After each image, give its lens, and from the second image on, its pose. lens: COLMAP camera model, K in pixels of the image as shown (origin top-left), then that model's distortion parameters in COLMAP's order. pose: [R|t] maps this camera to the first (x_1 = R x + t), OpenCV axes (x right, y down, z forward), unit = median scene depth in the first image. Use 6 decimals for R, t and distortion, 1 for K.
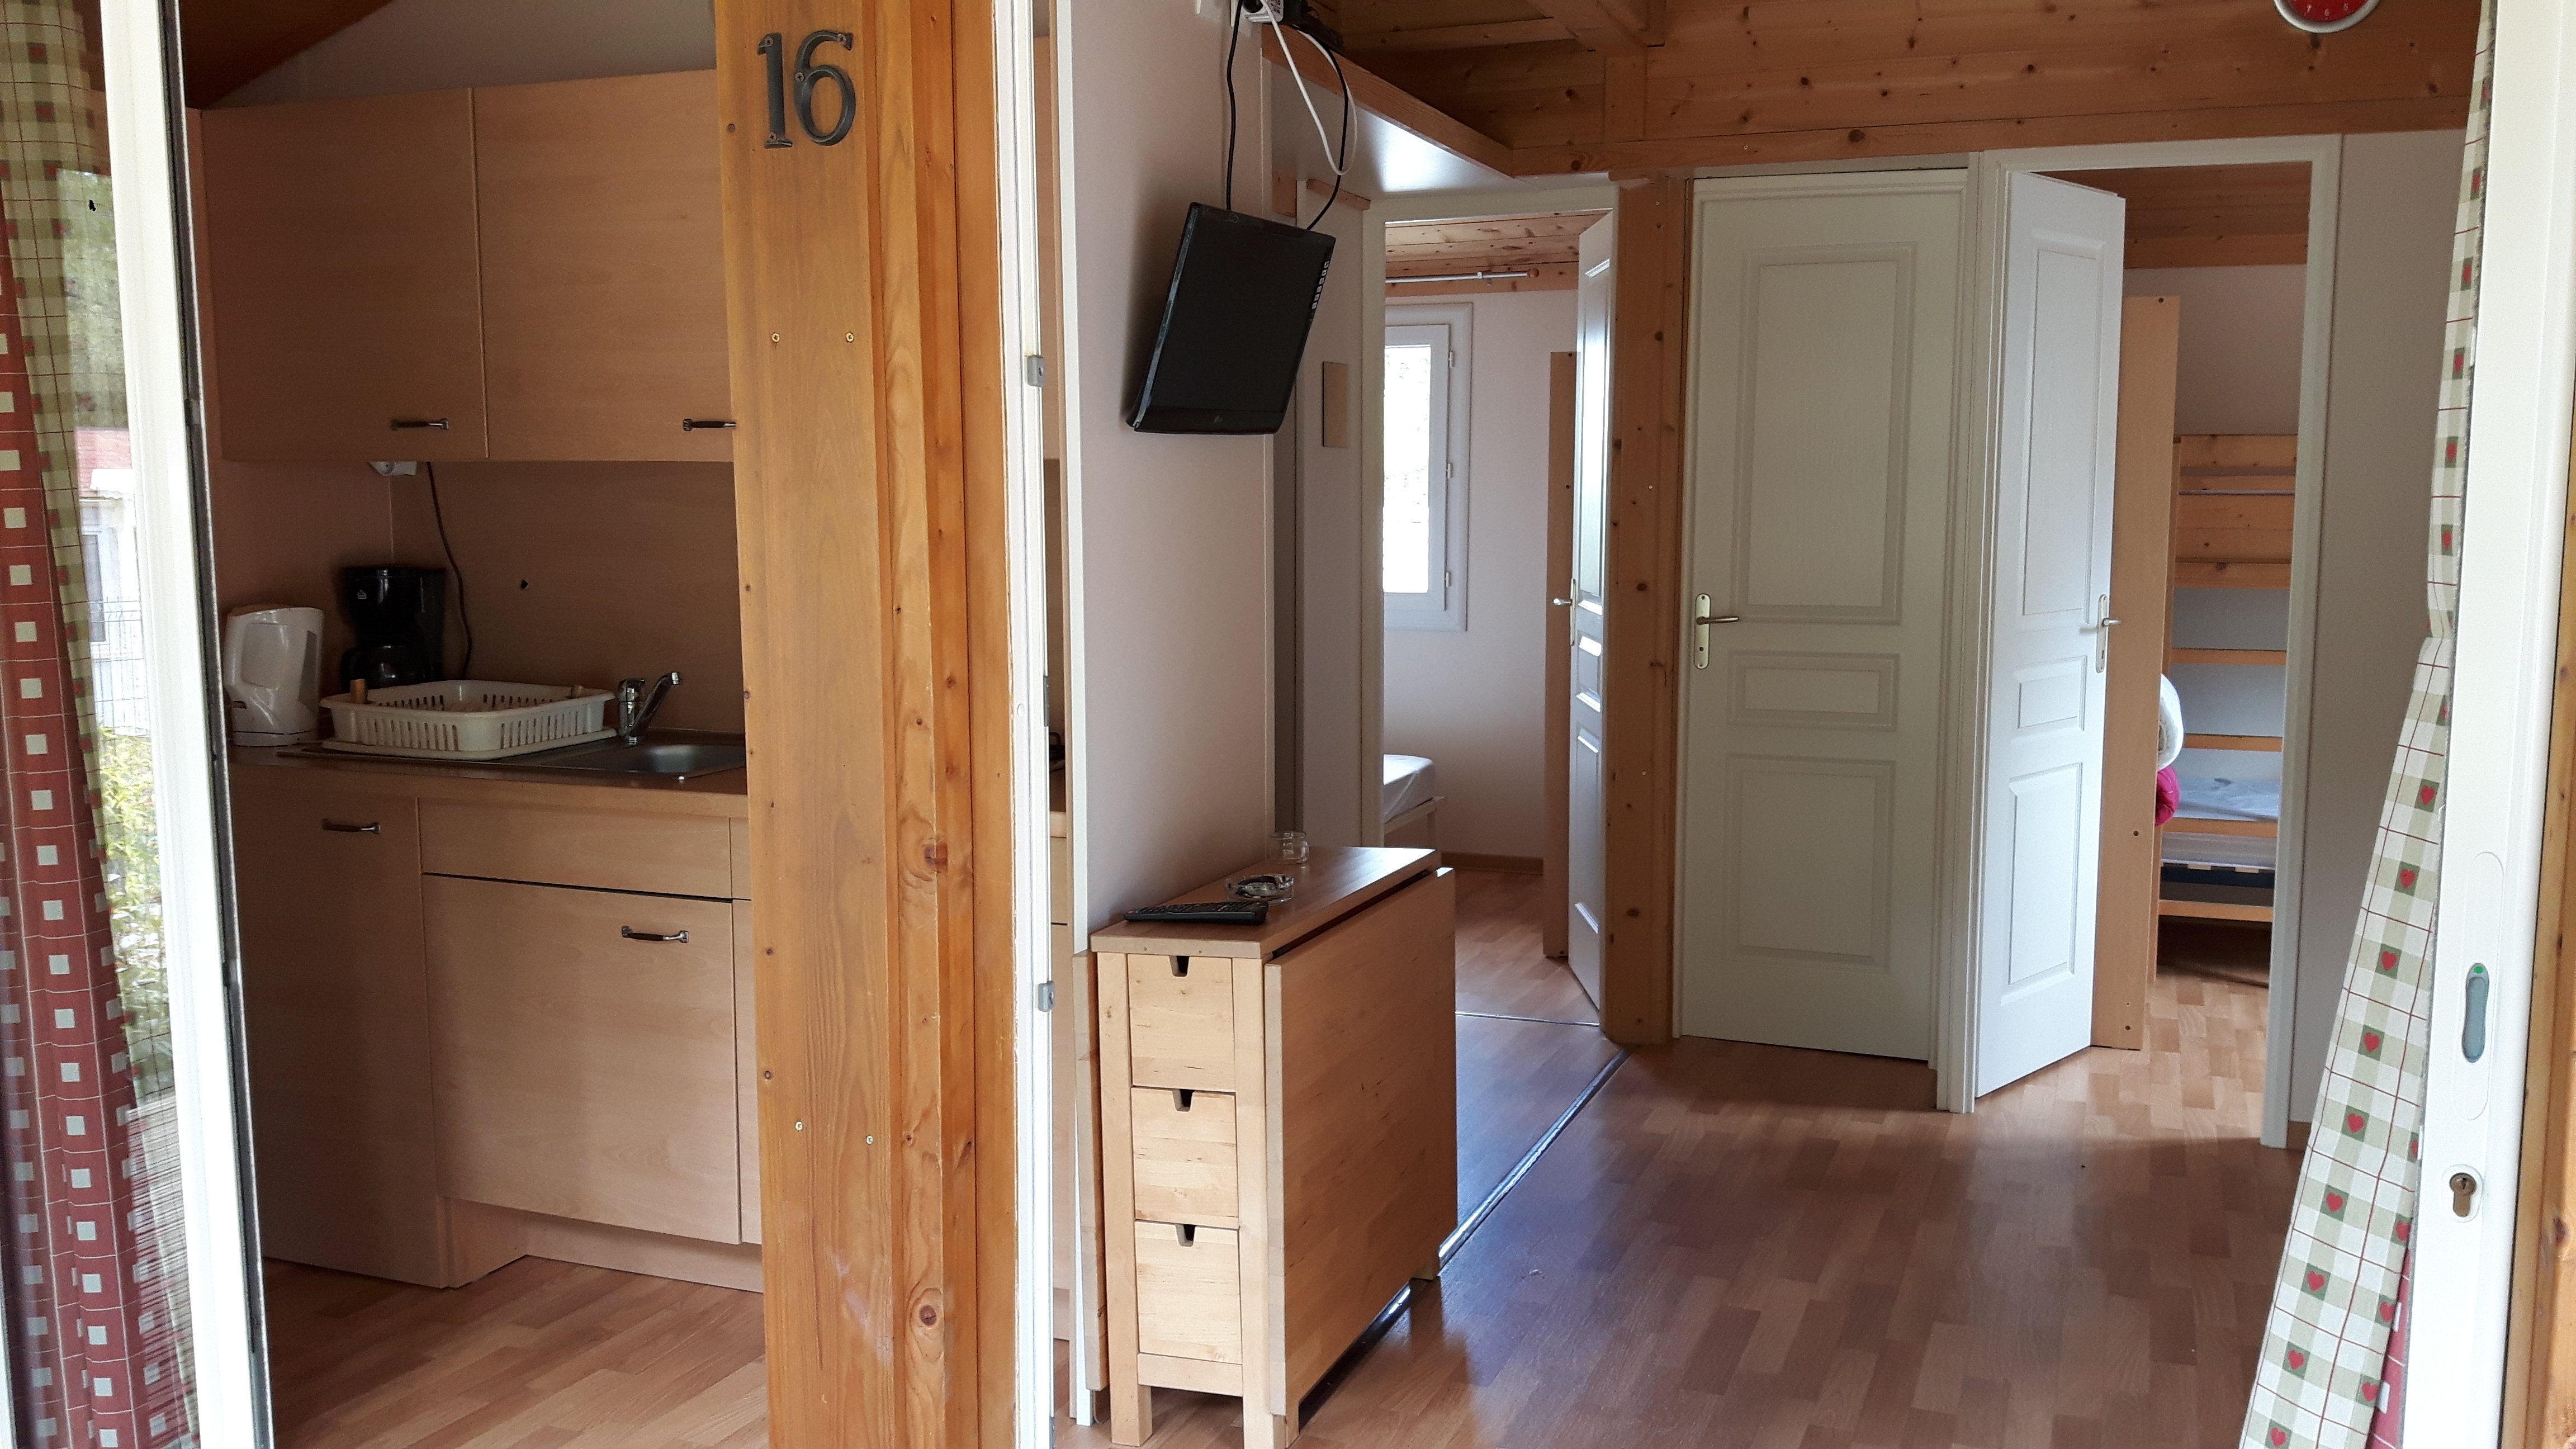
lens RADIAL K [[2151.7, 0, 1287.7], [0, 2151.7, 713.6], [0, 0, 1]] dist [0.078860, -0.017432]
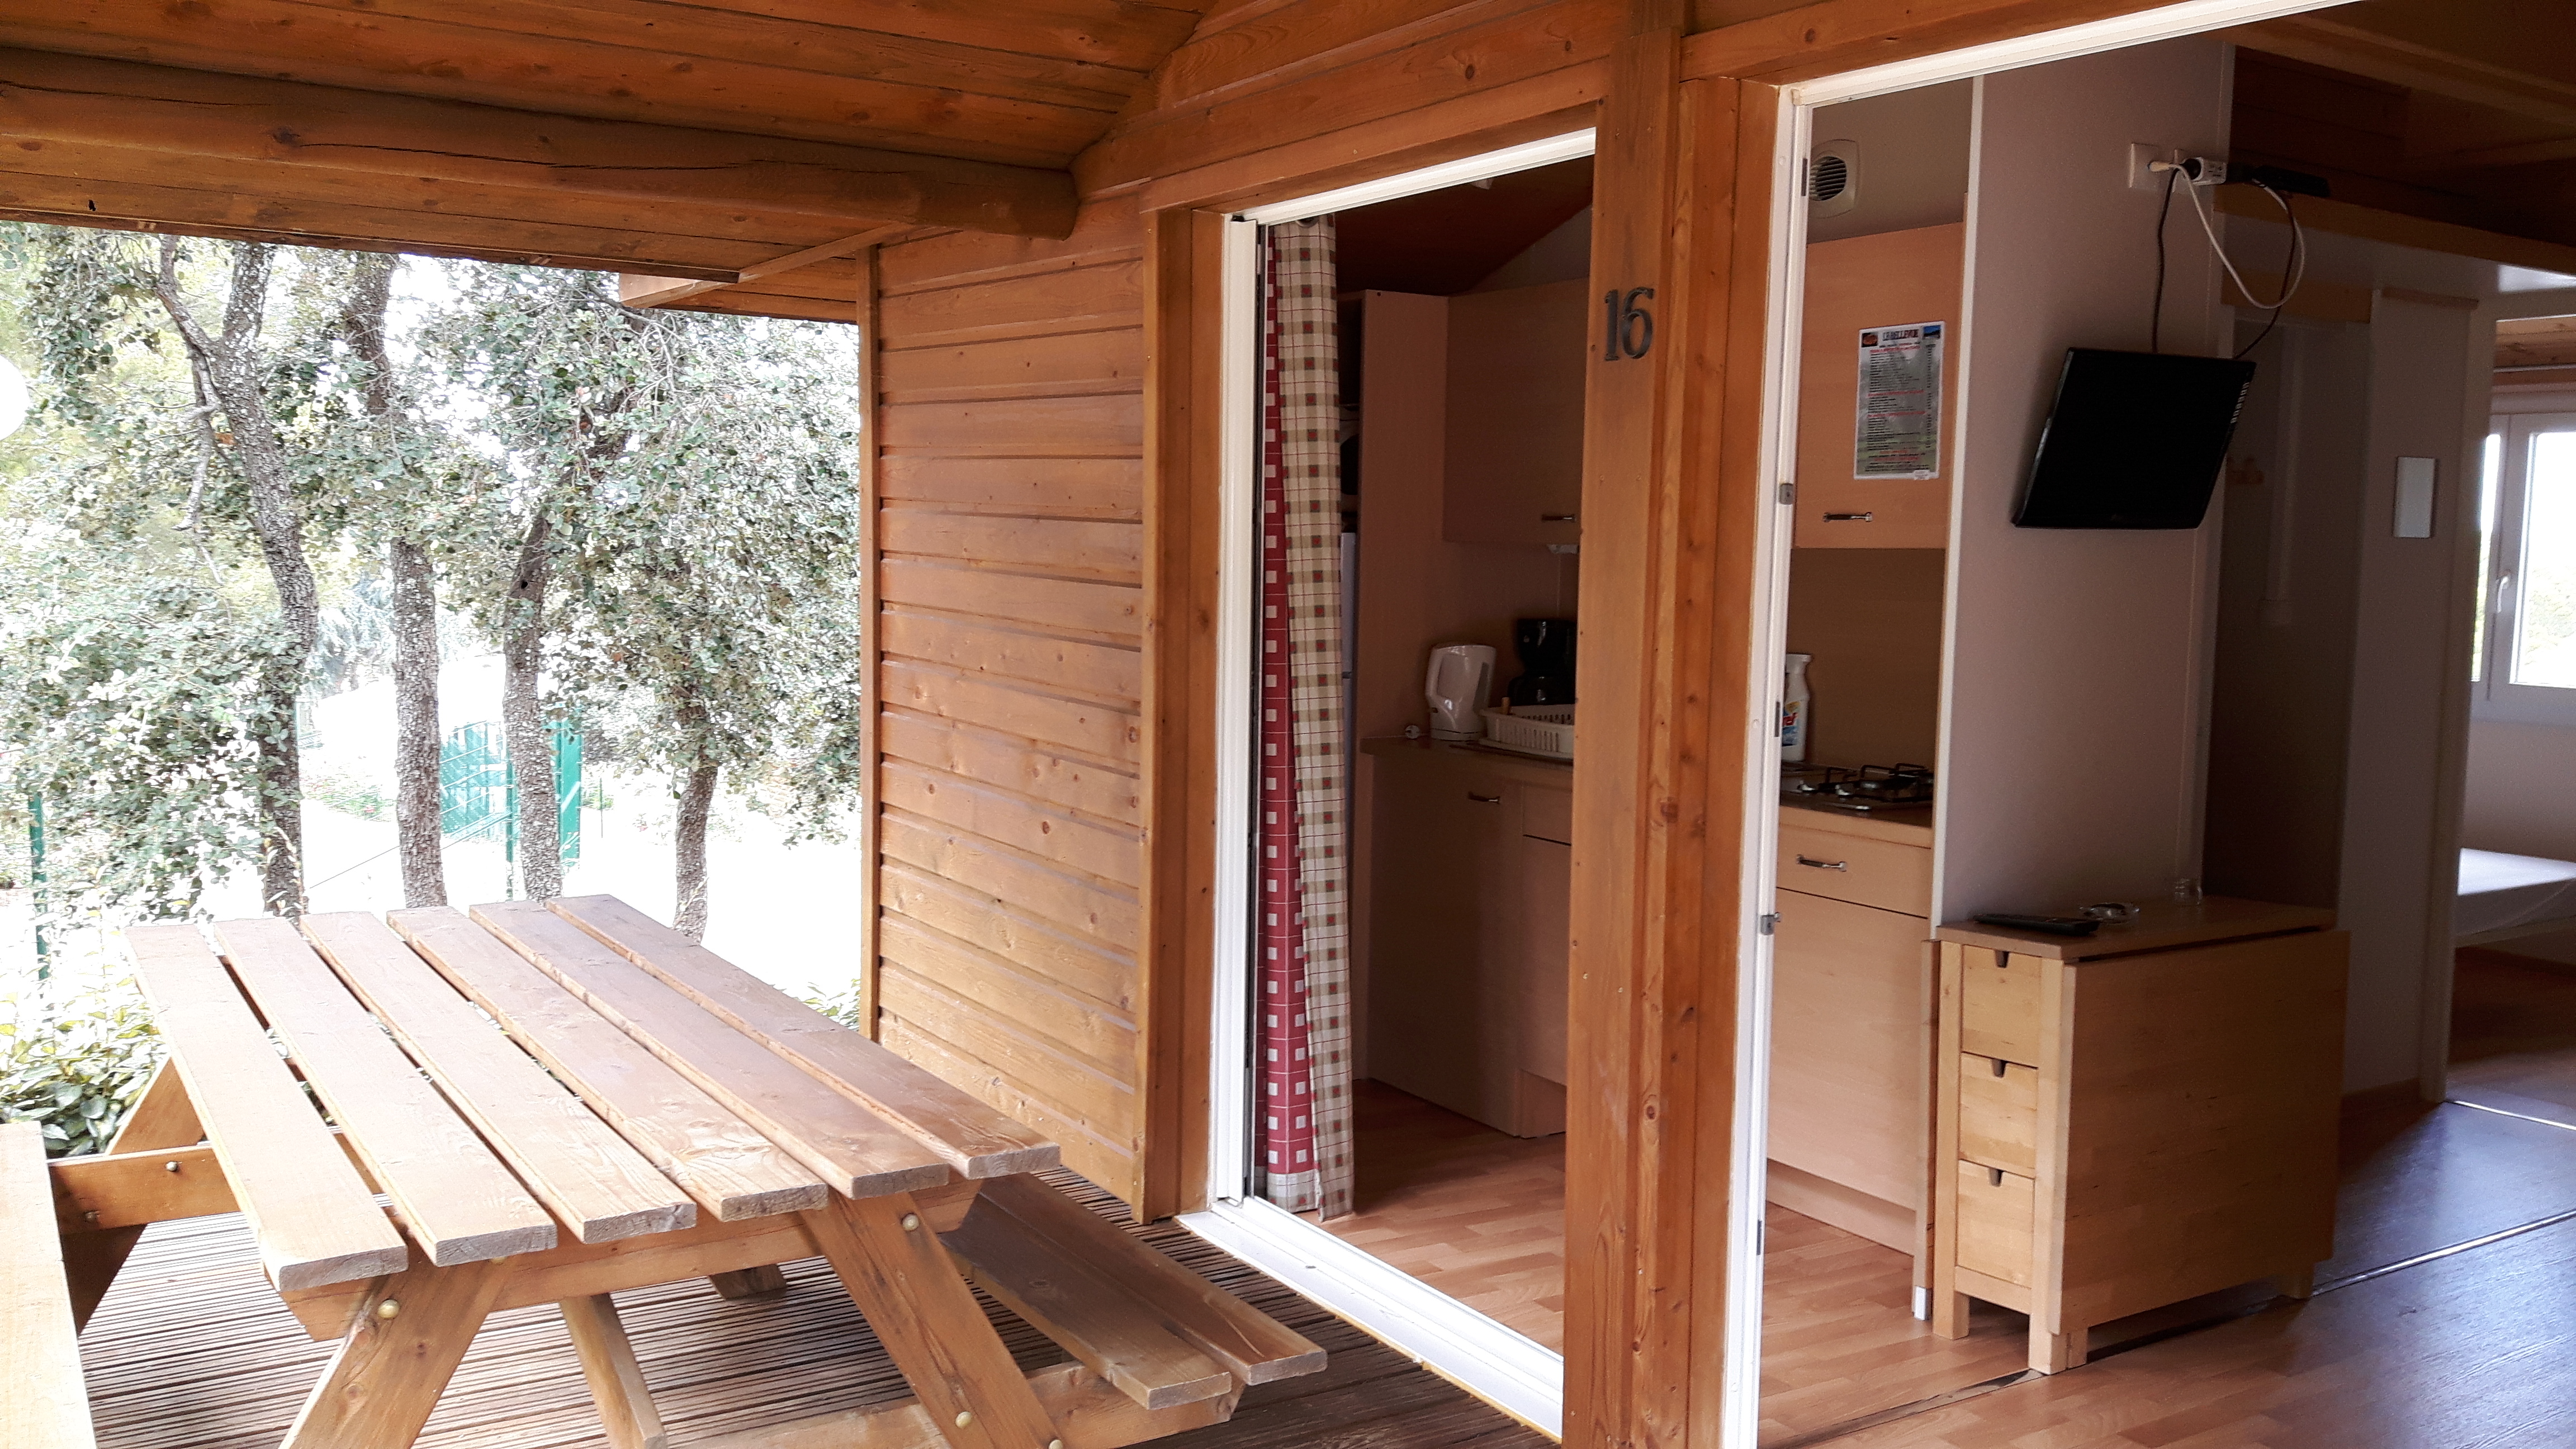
lens RADIAL K [[2151.7, 0, 1284.3], [0, 2151.7, 728.5], [0, 0, 1]] dist [0.078860, -0.017432]
pose [[0.820293, 0.073098, -0.567254, 0.460959], [-0.087924, 0.996126, 0.001220, 0.028118], [0.565145, 0.048874, 0.823542, -0.409642]]
